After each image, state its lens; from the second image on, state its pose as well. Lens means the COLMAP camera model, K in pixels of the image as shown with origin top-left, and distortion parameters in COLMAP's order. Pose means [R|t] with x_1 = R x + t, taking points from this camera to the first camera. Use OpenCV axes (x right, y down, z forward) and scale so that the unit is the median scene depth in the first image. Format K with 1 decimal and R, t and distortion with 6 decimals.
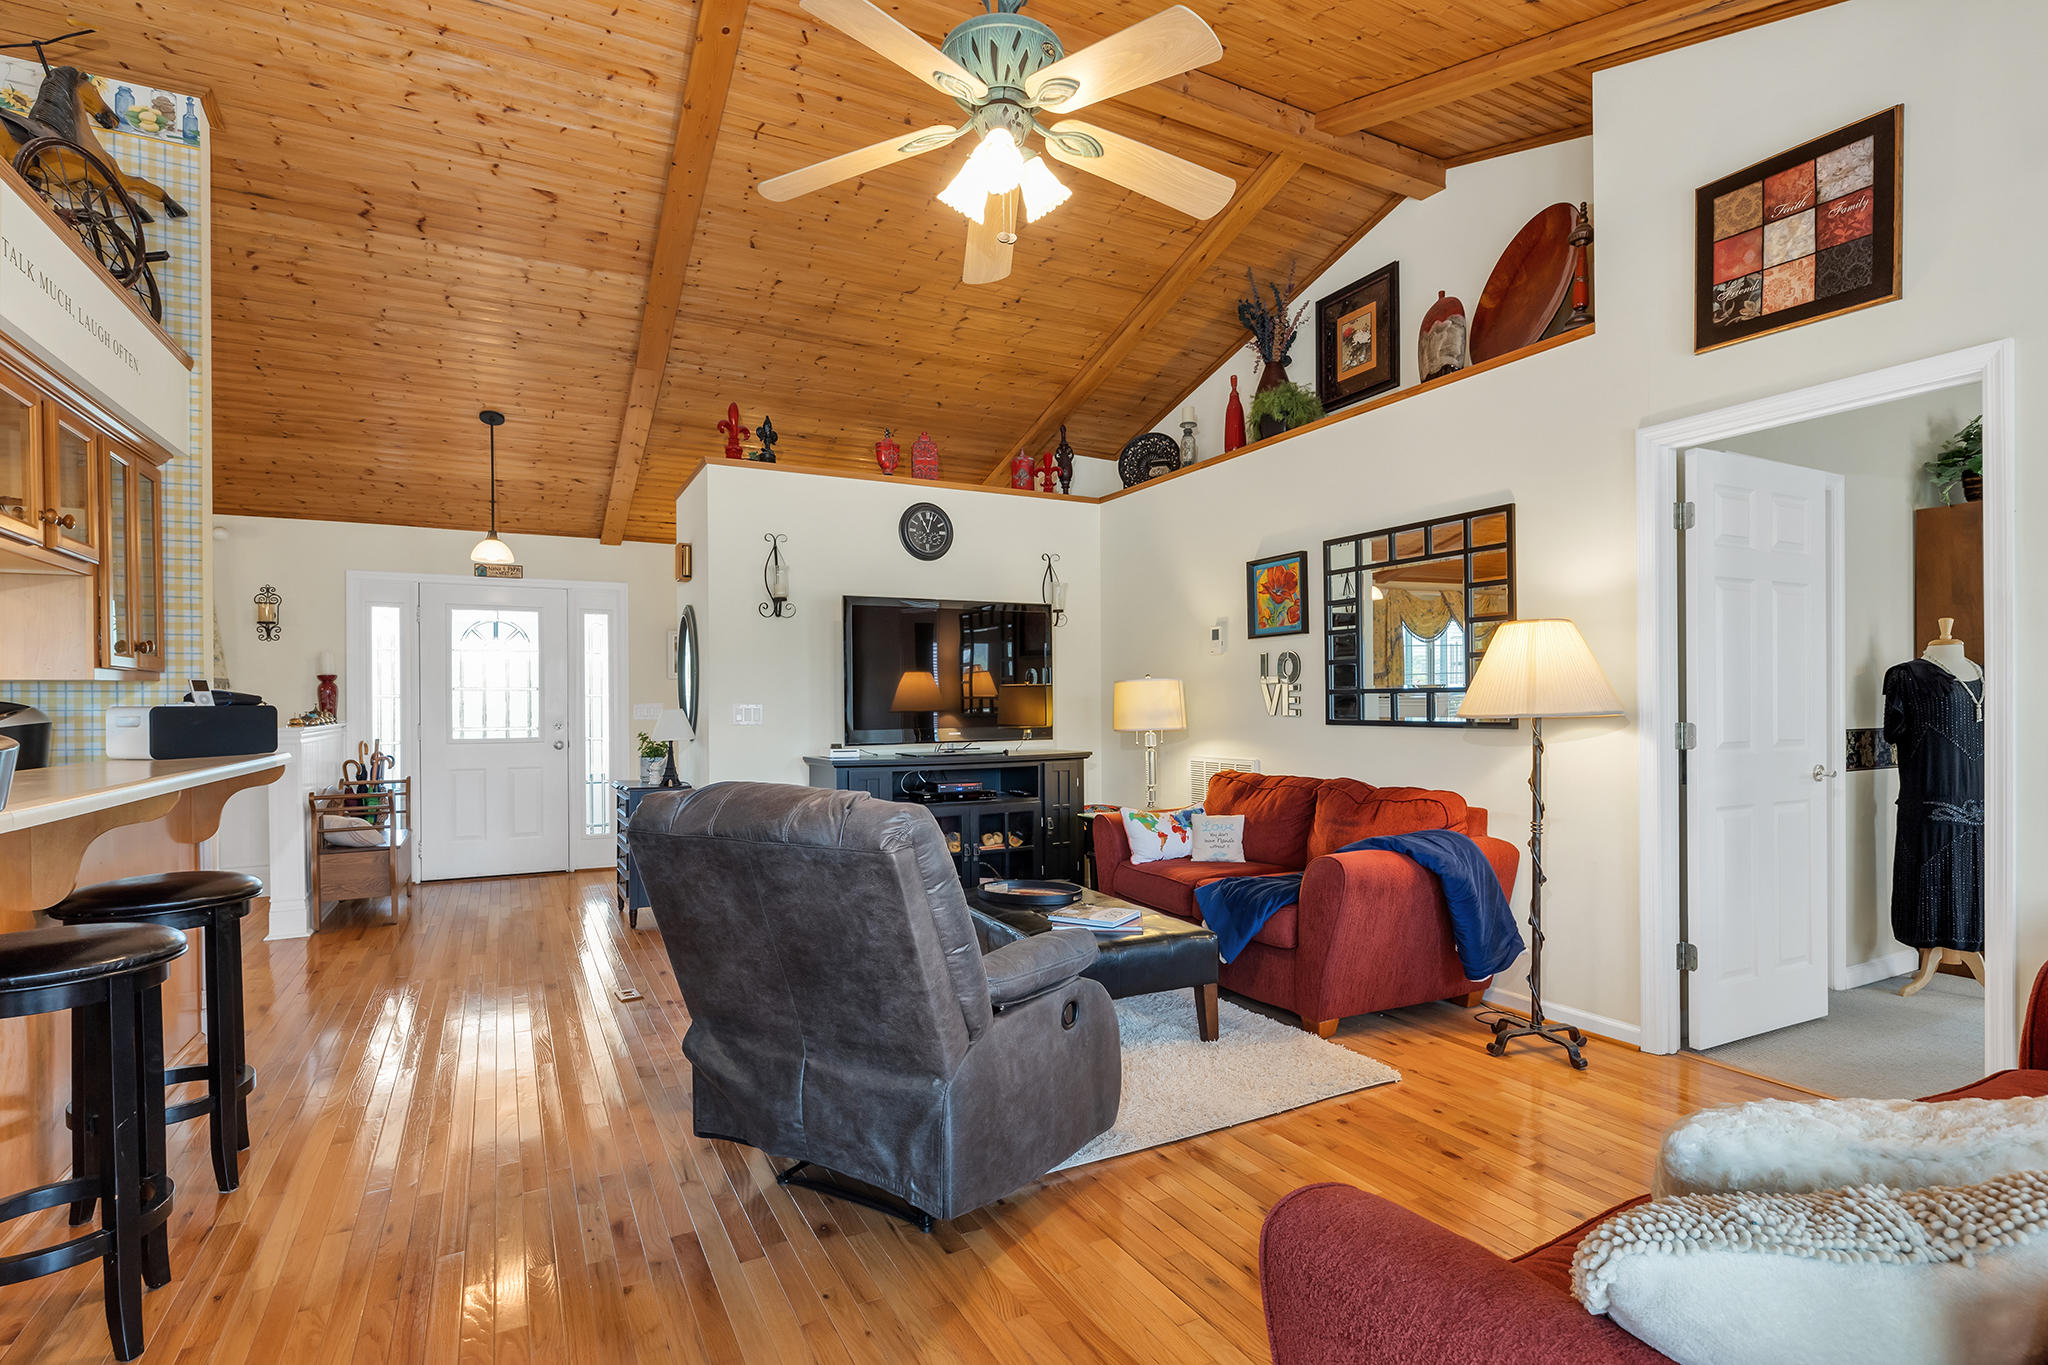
lens RADIAL K [[1000.6, 0, 1024.0], [0, 1000.6, 682.5], [0, 0, 1]] dist [0.000358, -0.000160]
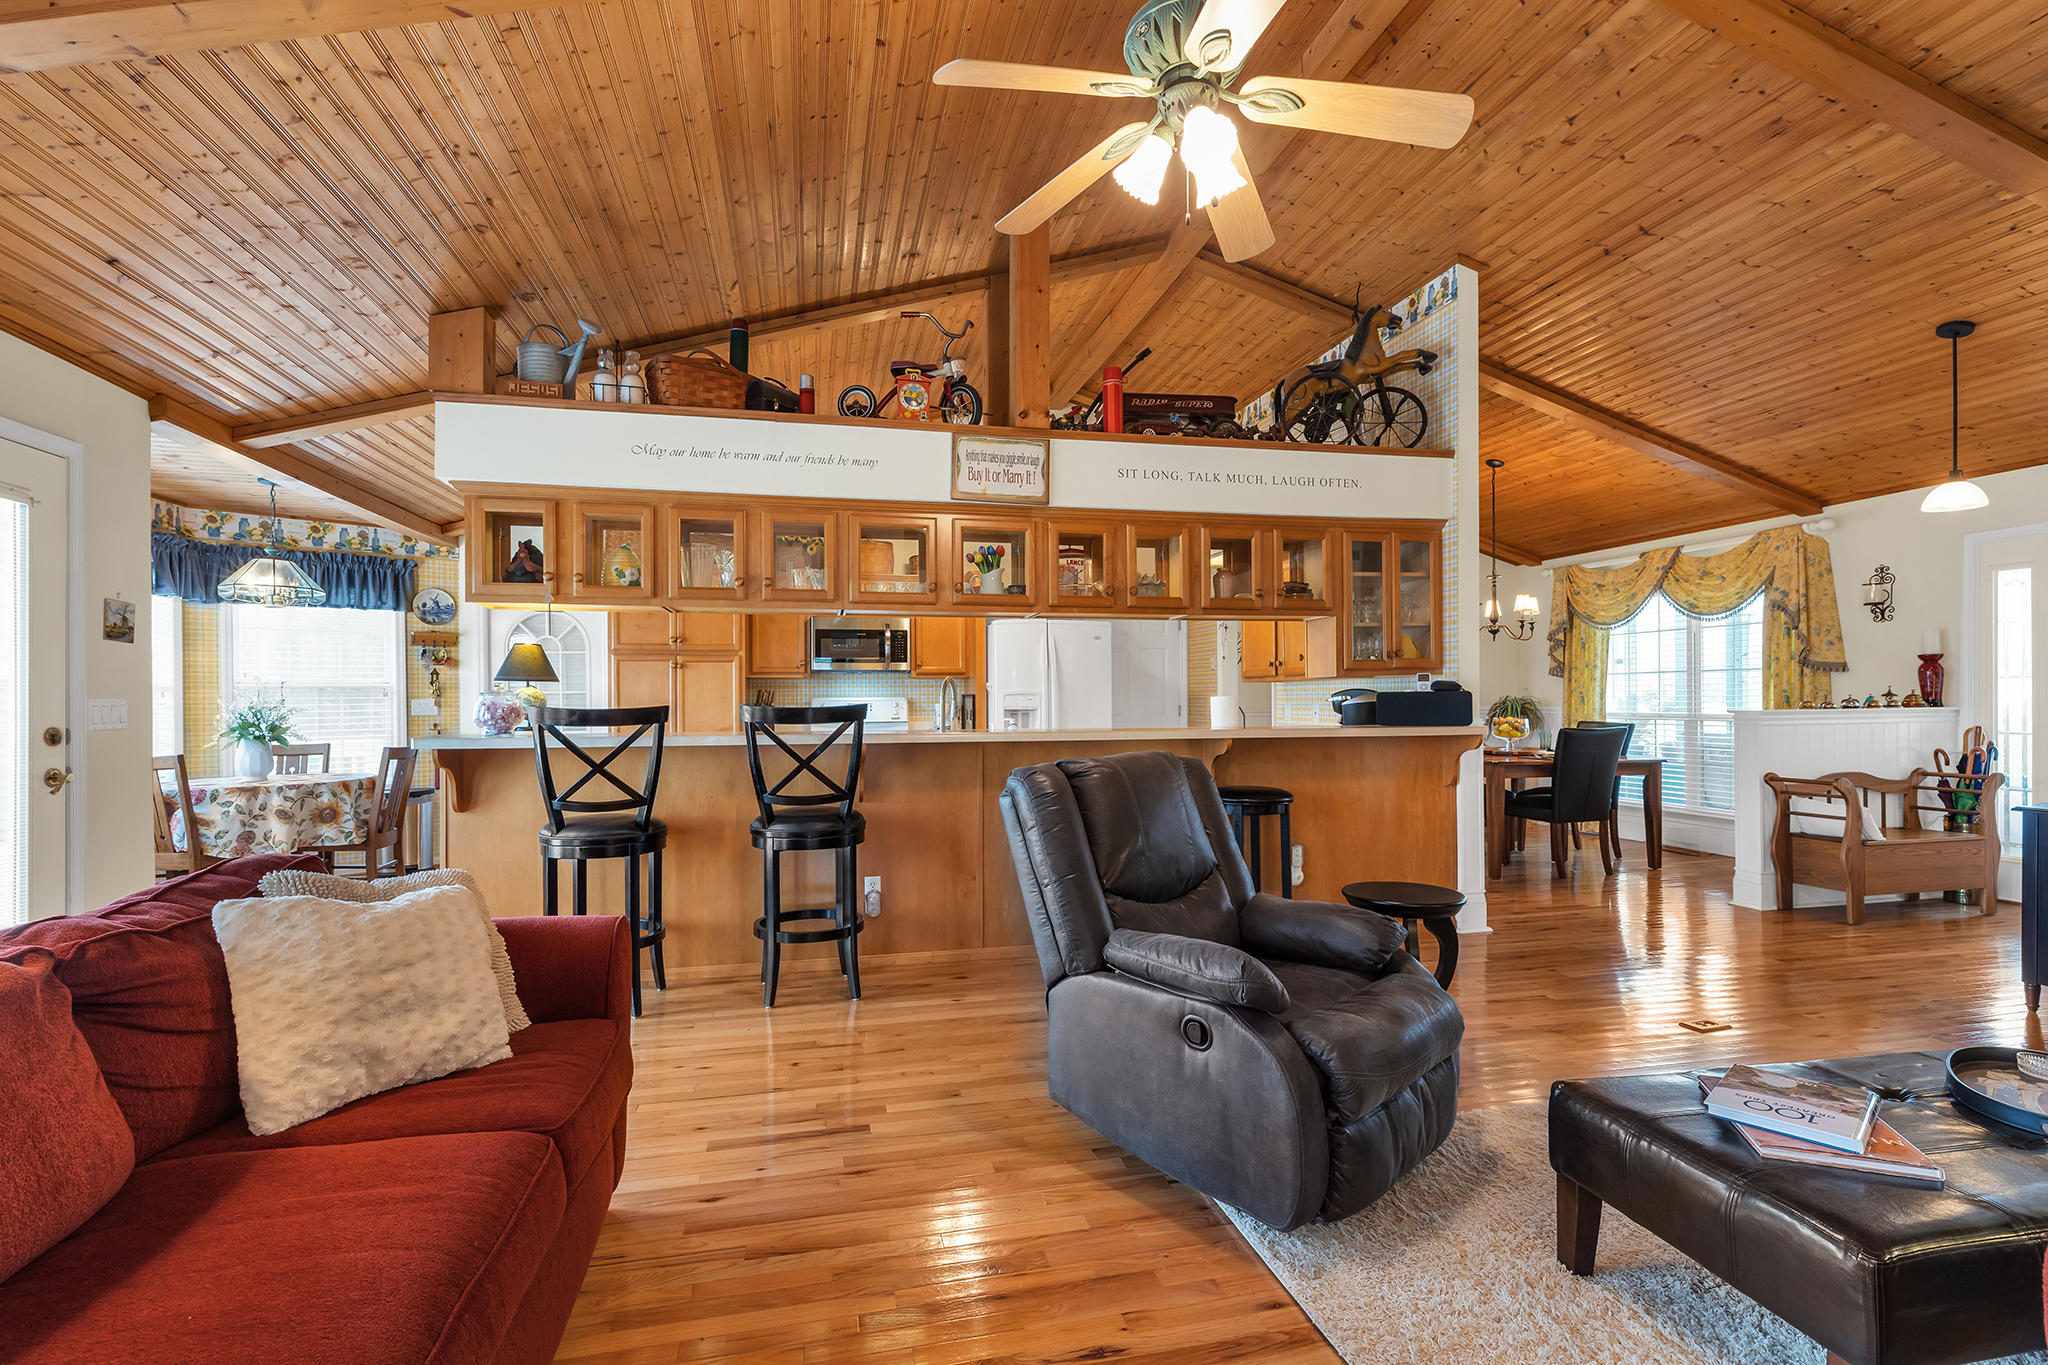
lens RADIAL K [[925.7, 0, 1024.7], [0, 925.7, 691.7], [0, 0, 1]] dist [-0.000123, -0.000115]
pose [[-0.251086, 0.005202, -0.967951, 0.427795], [0.026672, 0.999643, -0.001546, 0.006819], [0.967597, -0.026205, -0.251135, 0.507791]]
